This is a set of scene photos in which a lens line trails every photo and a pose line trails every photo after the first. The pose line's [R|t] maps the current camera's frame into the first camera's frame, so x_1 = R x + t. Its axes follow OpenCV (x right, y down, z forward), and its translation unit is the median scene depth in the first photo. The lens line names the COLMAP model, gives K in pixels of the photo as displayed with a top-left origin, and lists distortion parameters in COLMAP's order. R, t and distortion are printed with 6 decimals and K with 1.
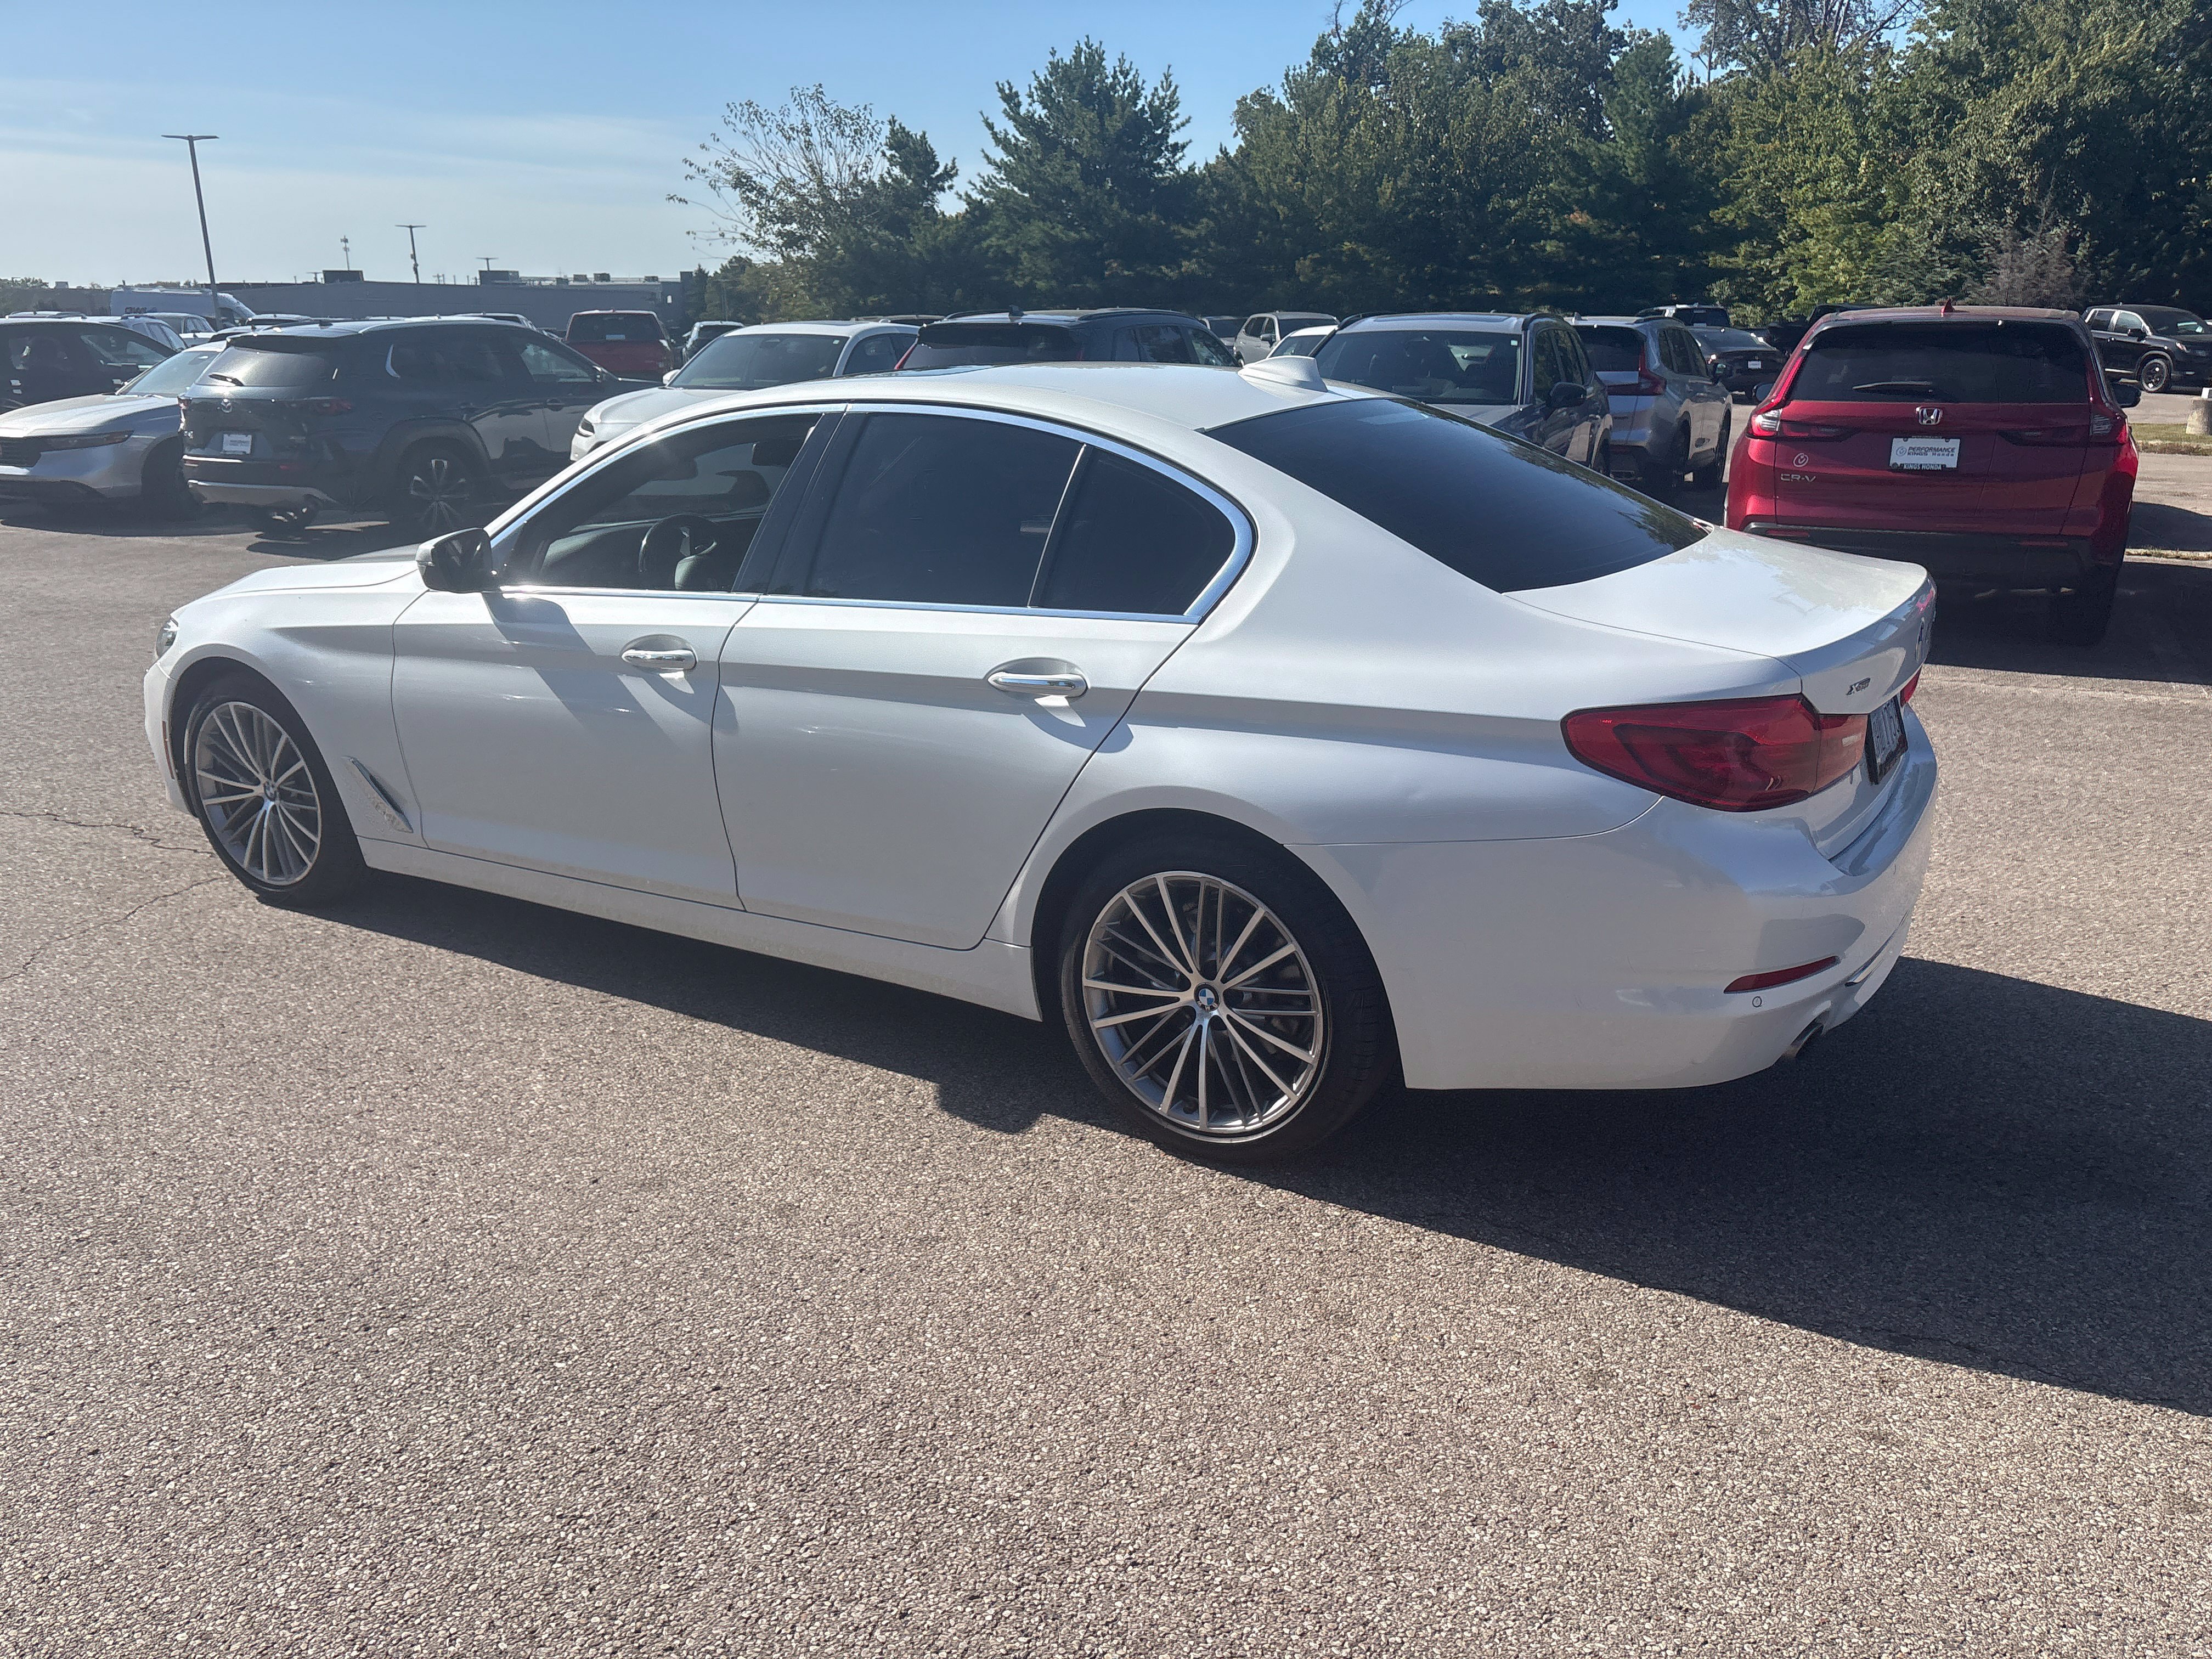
lens RADIAL K [[1681.6, 0, 1124.9], [0, 1681.6, 804.0], [0, 0, 1]] dist [0.055765, -0.055083]
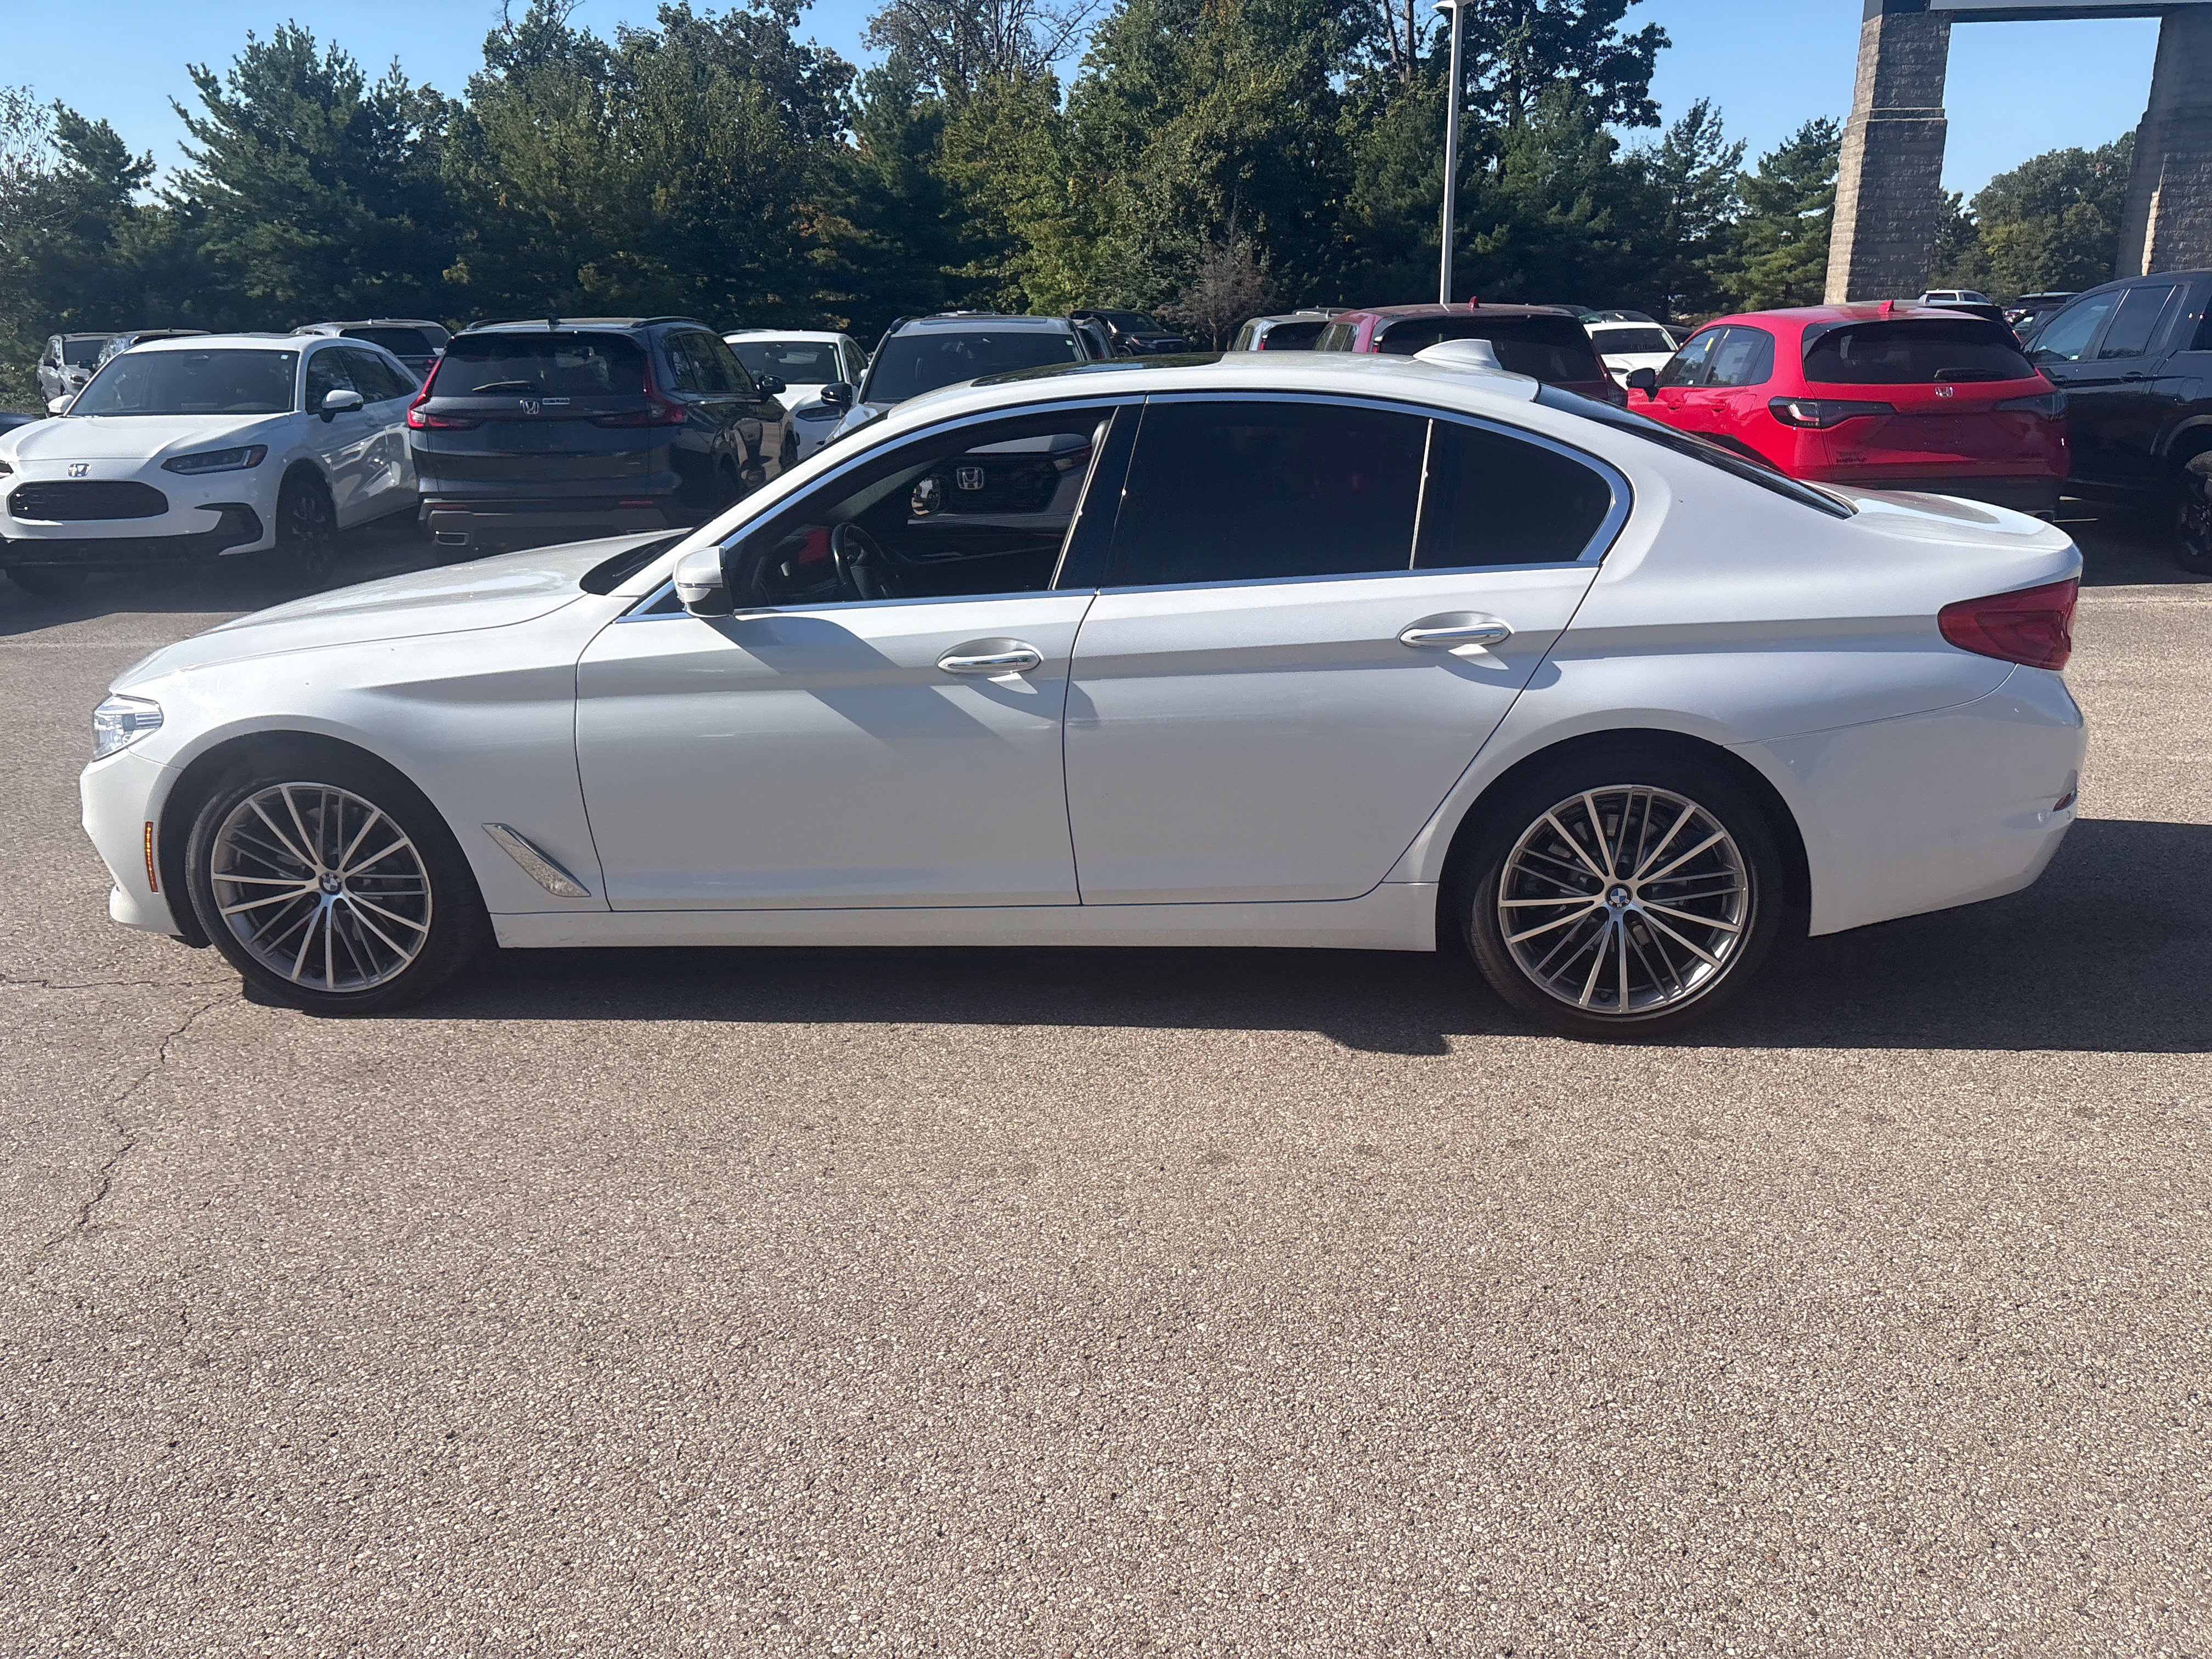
lens RADIAL K [[1681.6, 0, 1122.3], [0, 1681.6, 804.7], [0, 0, 1]] dist [0.055765, -0.055083]
pose [[0.901591, -0.133863, 0.411357, -0.583878], [0.135887, 0.990422, 0.024472, -0.016244], [-0.410693, 0.033835, 0.911146, 0.074547]]
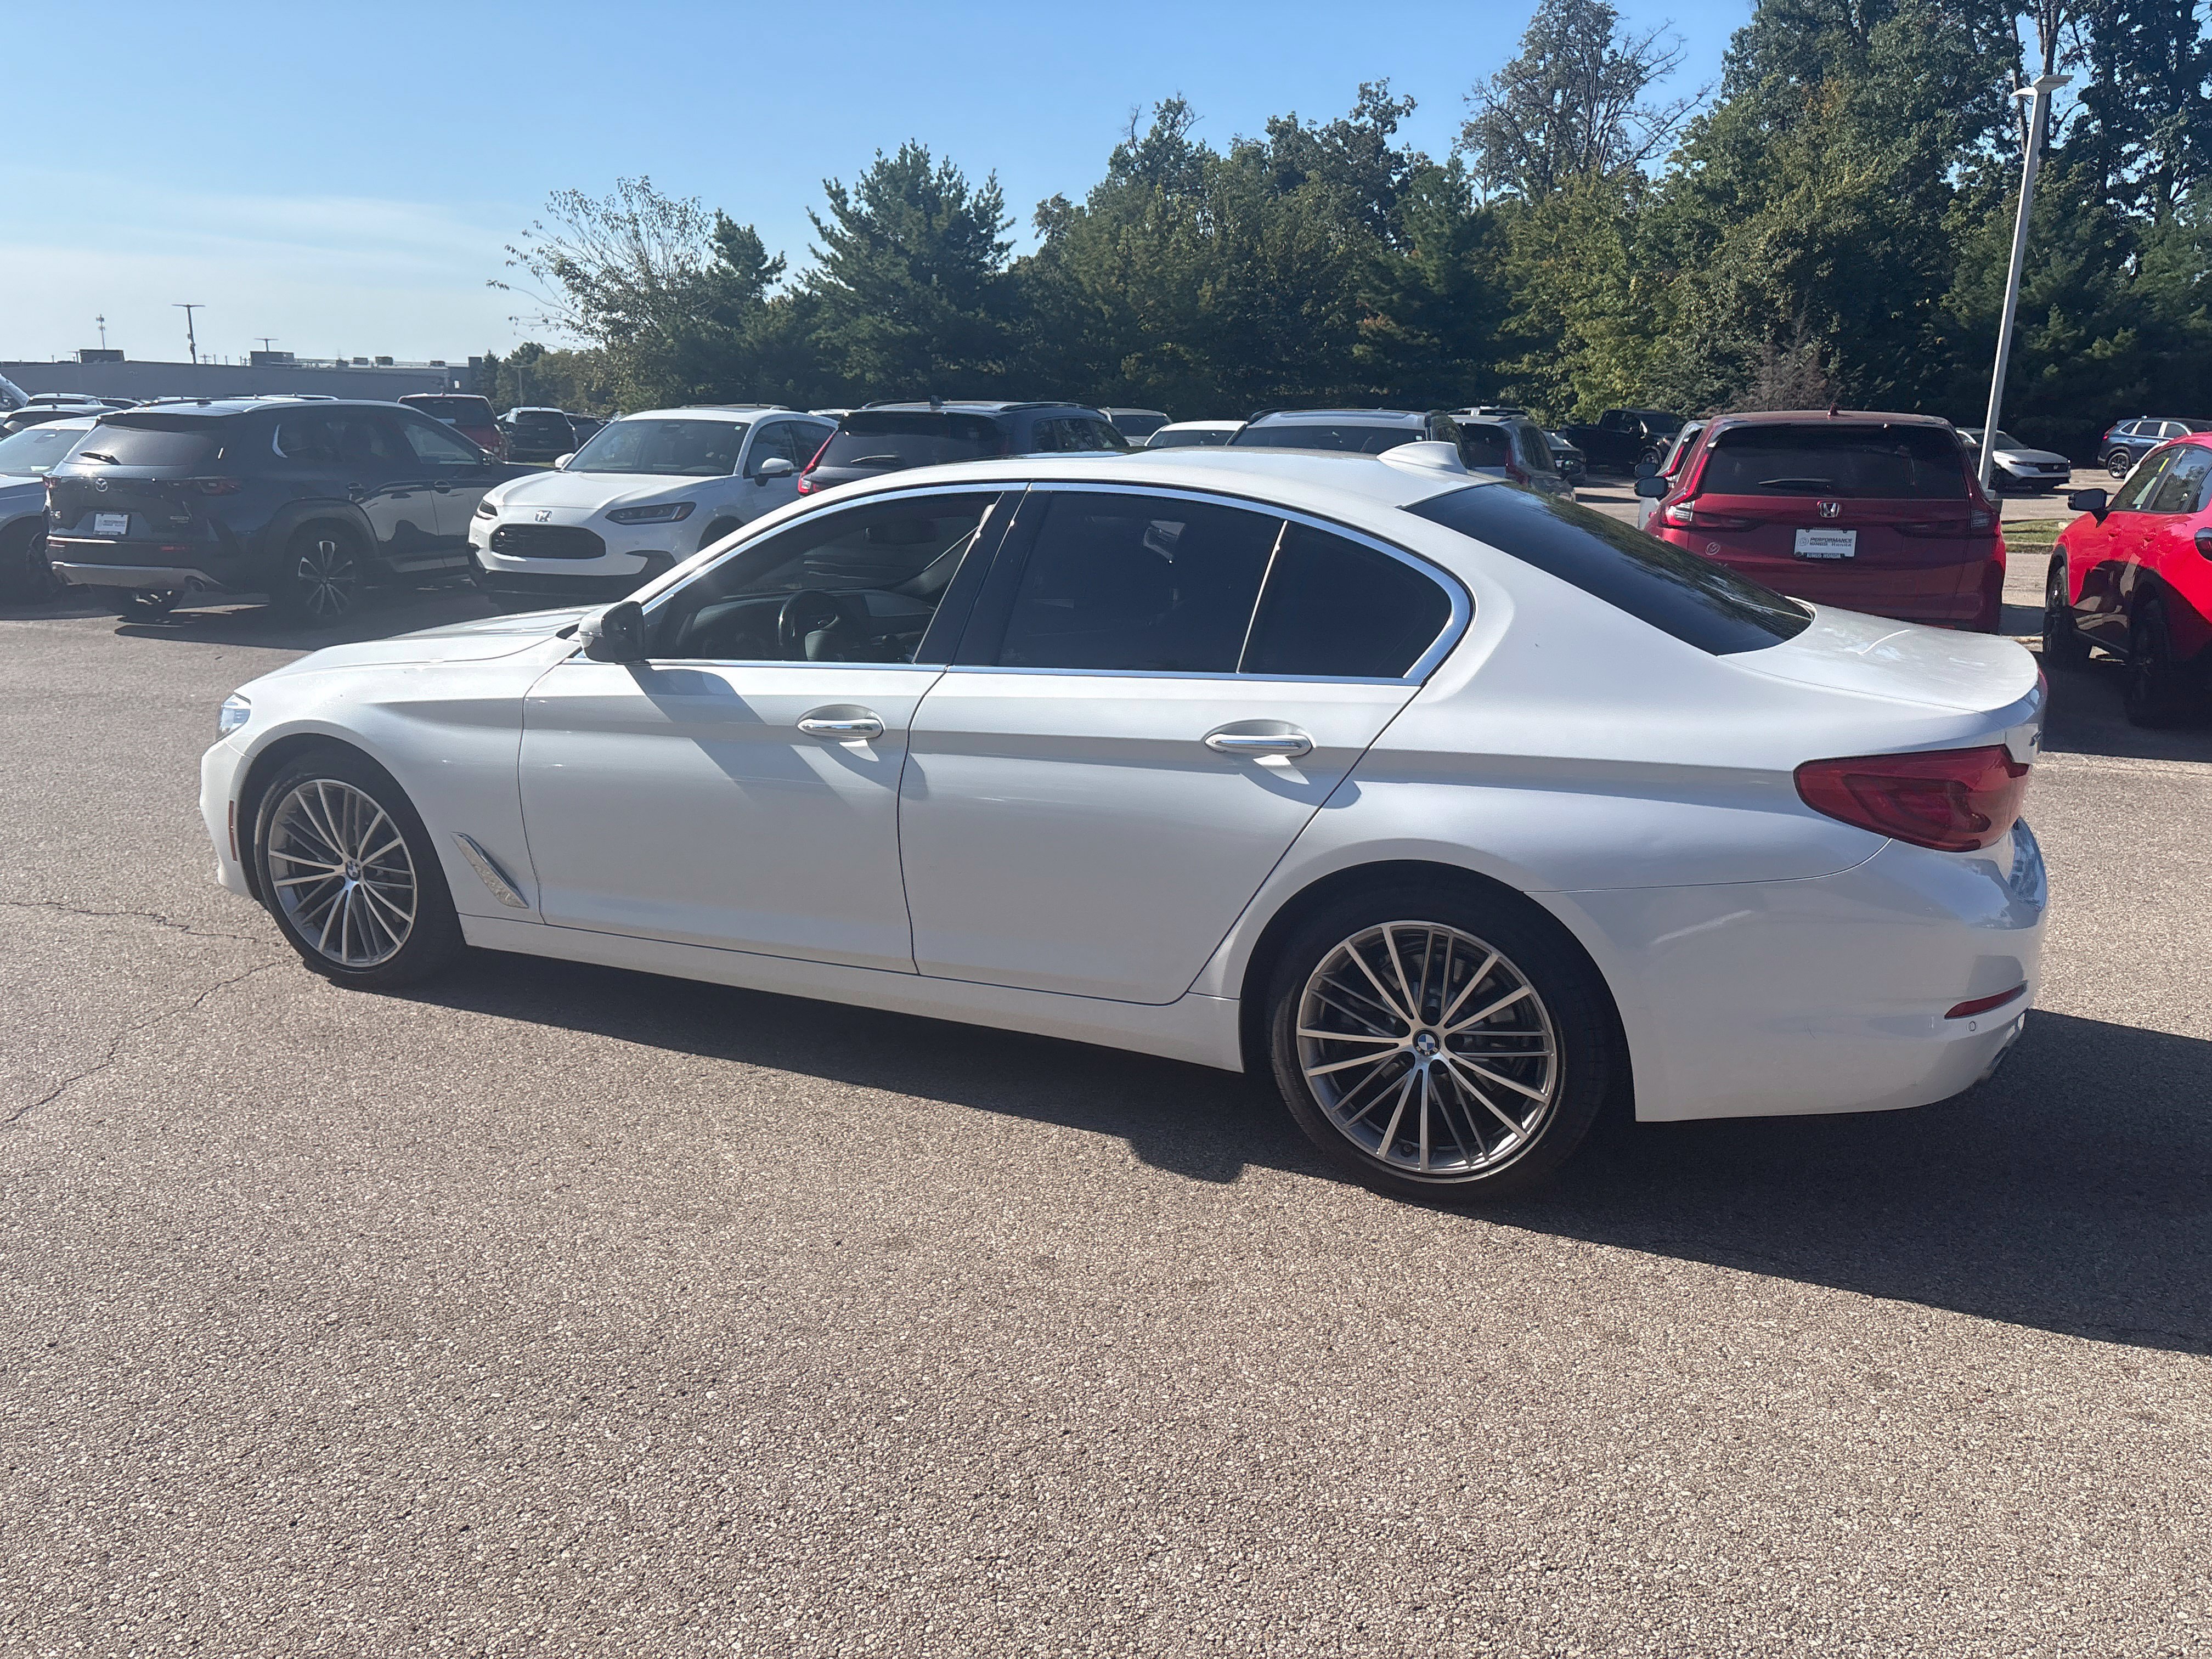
lens RADIAL K [[1681.6, 0, 1123.9], [0, 1681.6, 782.6], [0, 0, 1]] dist [0.055765, -0.055083]
pose [[0.993100, -0.010566, 0.116791, -0.210880], [0.018010, 0.997859, -0.062866, 0.013284], [-0.115876, 0.064536, 0.991165, -0.024597]]
